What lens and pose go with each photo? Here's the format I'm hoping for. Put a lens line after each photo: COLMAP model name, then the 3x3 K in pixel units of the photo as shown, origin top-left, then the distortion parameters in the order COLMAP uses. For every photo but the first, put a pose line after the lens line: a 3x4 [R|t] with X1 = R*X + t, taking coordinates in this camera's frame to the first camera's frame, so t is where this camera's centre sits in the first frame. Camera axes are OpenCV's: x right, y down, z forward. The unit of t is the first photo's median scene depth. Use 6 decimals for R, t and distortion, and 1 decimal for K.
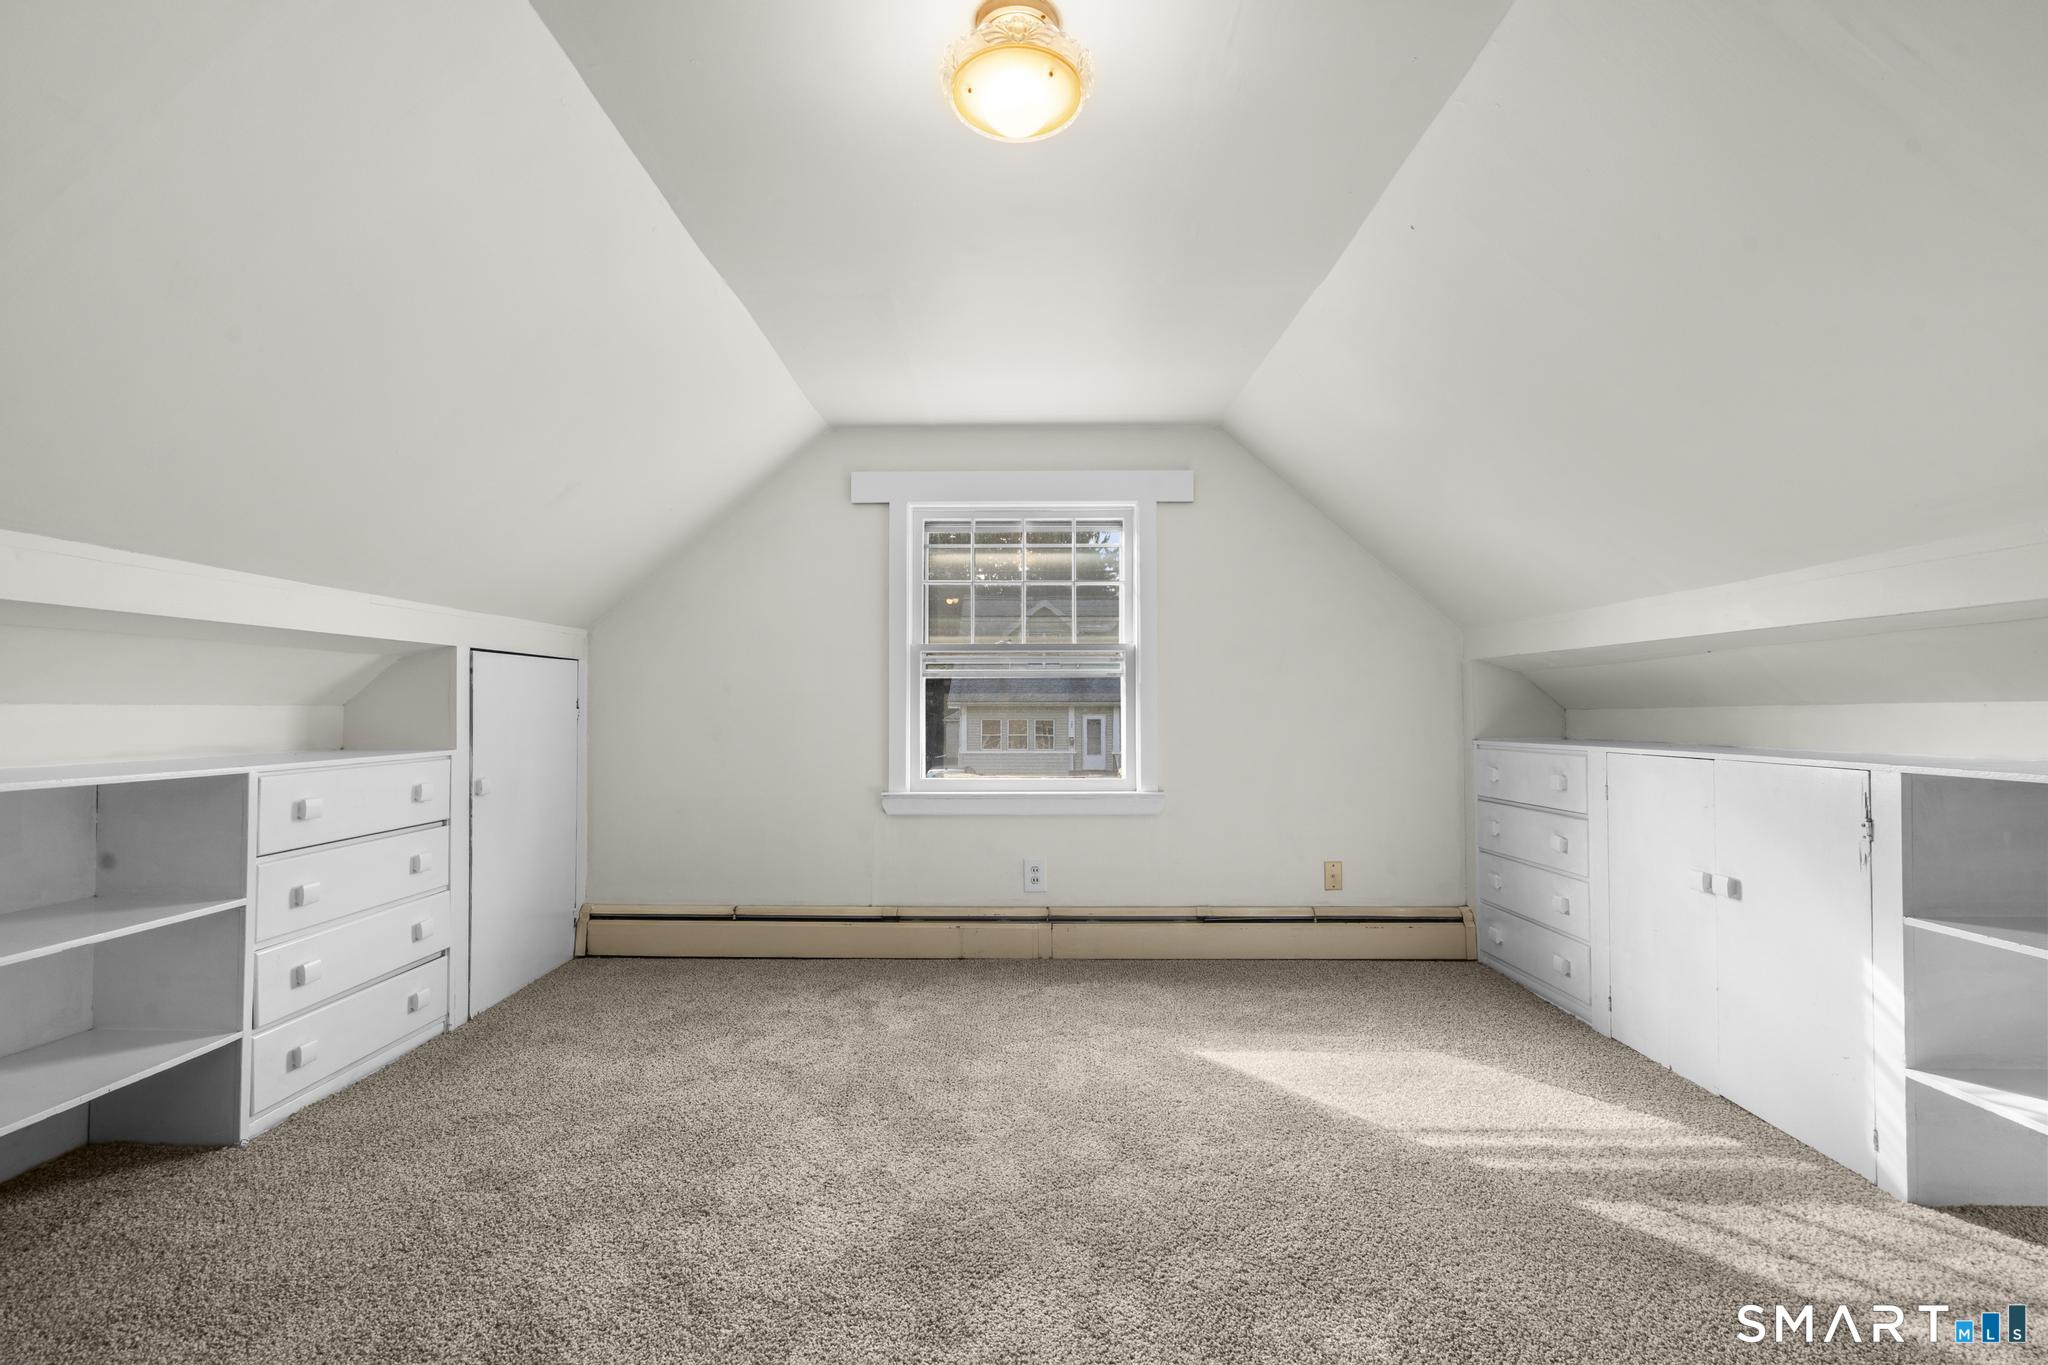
lens RADIAL K [[921.5, 0, 1021.8], [0, 921.5, 688.9], [0, 0, 1]] dist [-0.002083, 0.001431]
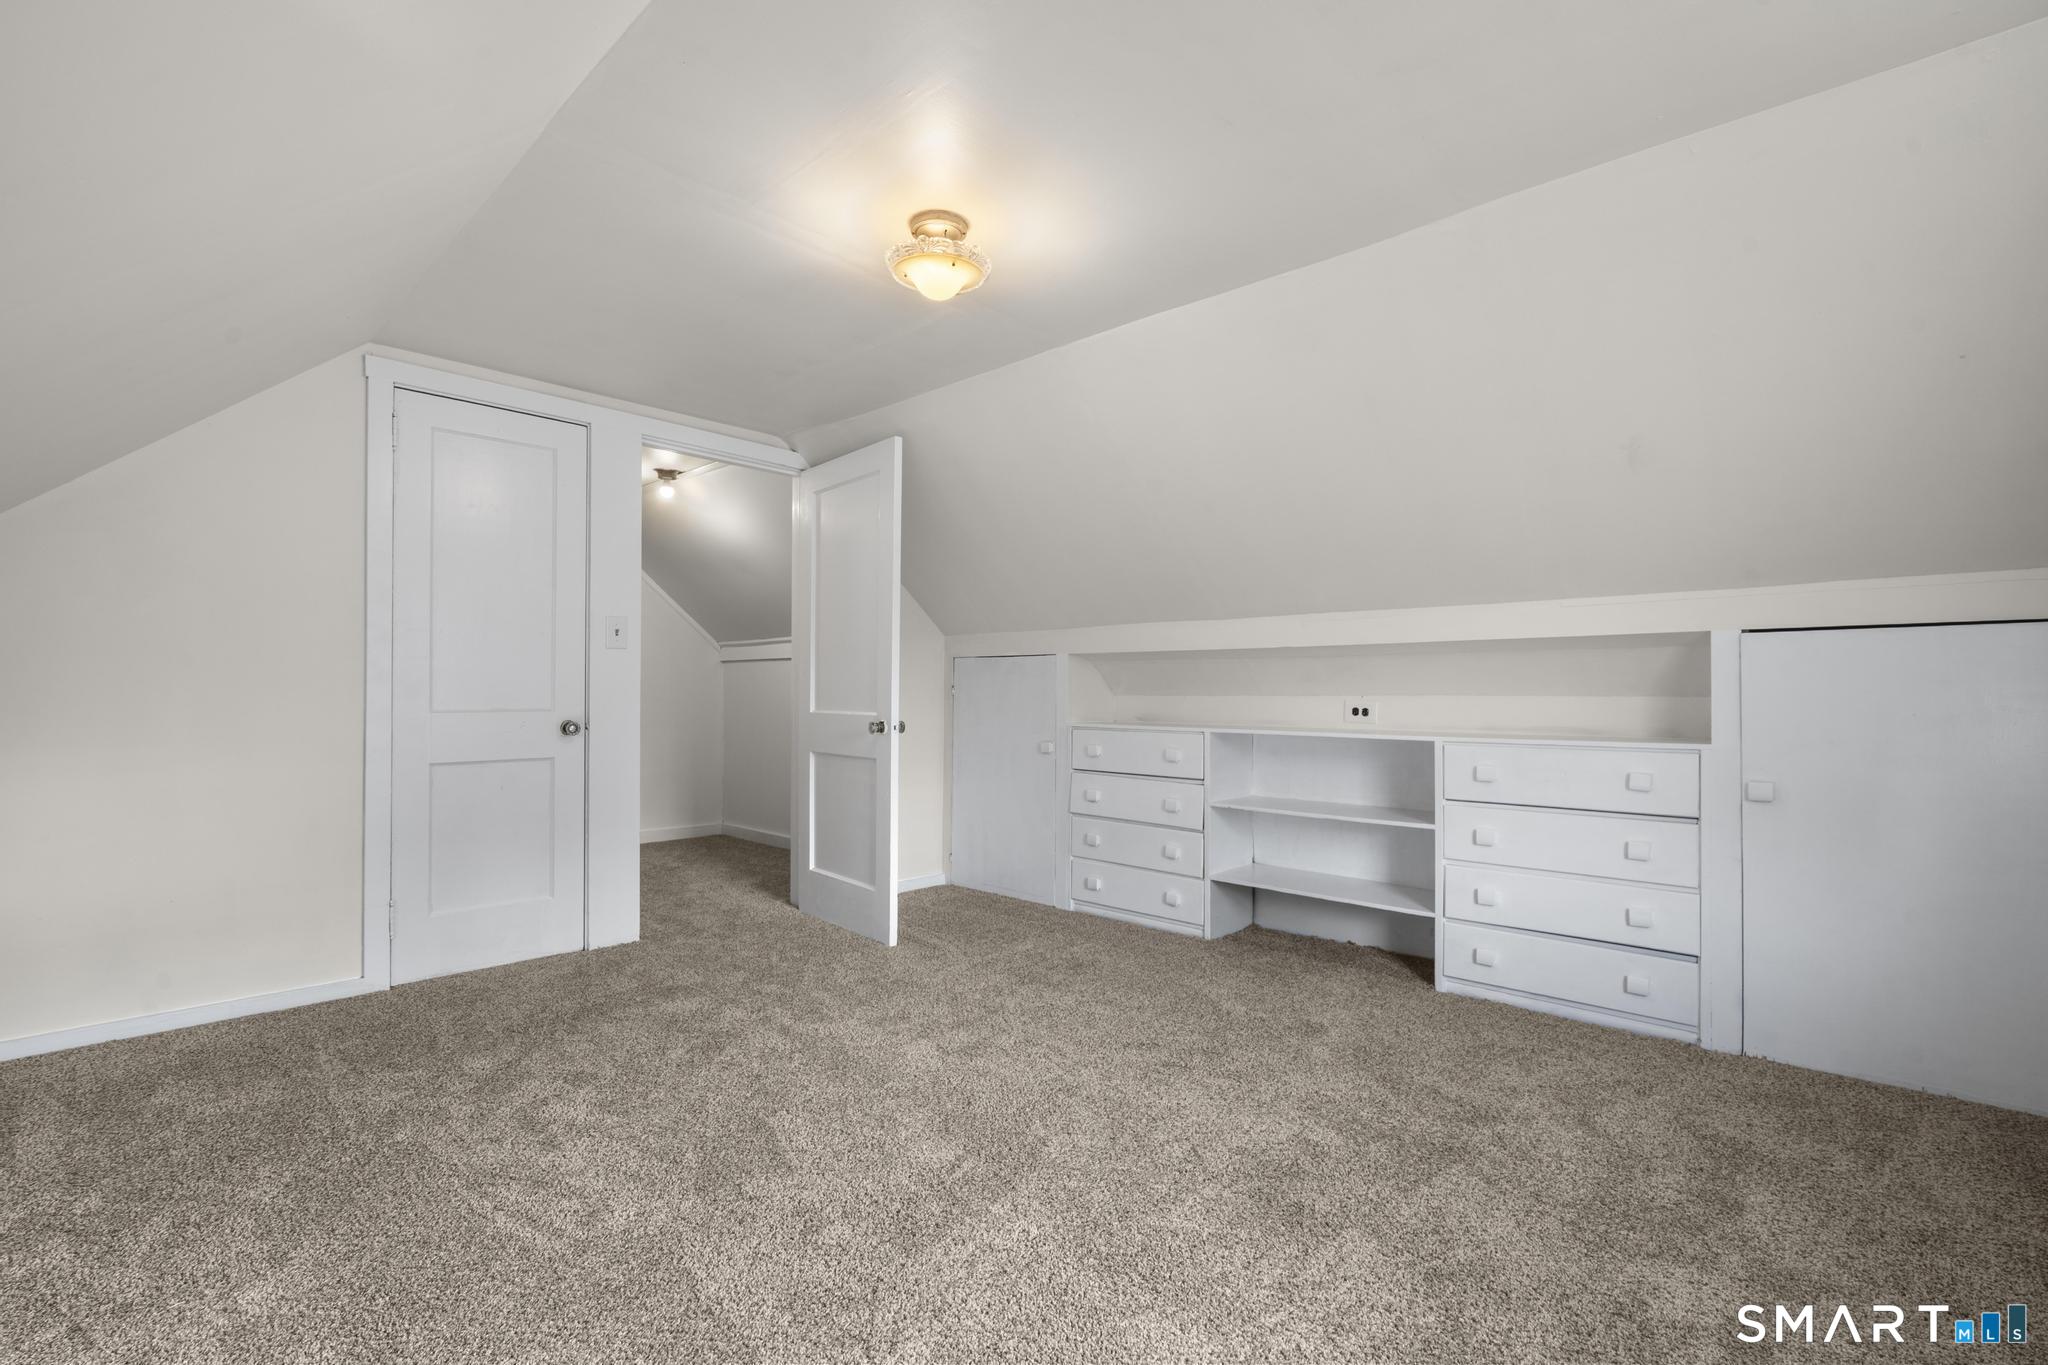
lens RADIAL K [[921.5, 0, 1025.2], [0, 921.5, 688.9], [0, 0, 1]] dist [-0.002083, 0.001431]
pose [[-0.710121, -0.014783, -0.703924, 0.680735], [0.011516, 0.999402, -0.032606, 0.047112], [0.703985, -0.031260, -0.709526, 1.585884]]
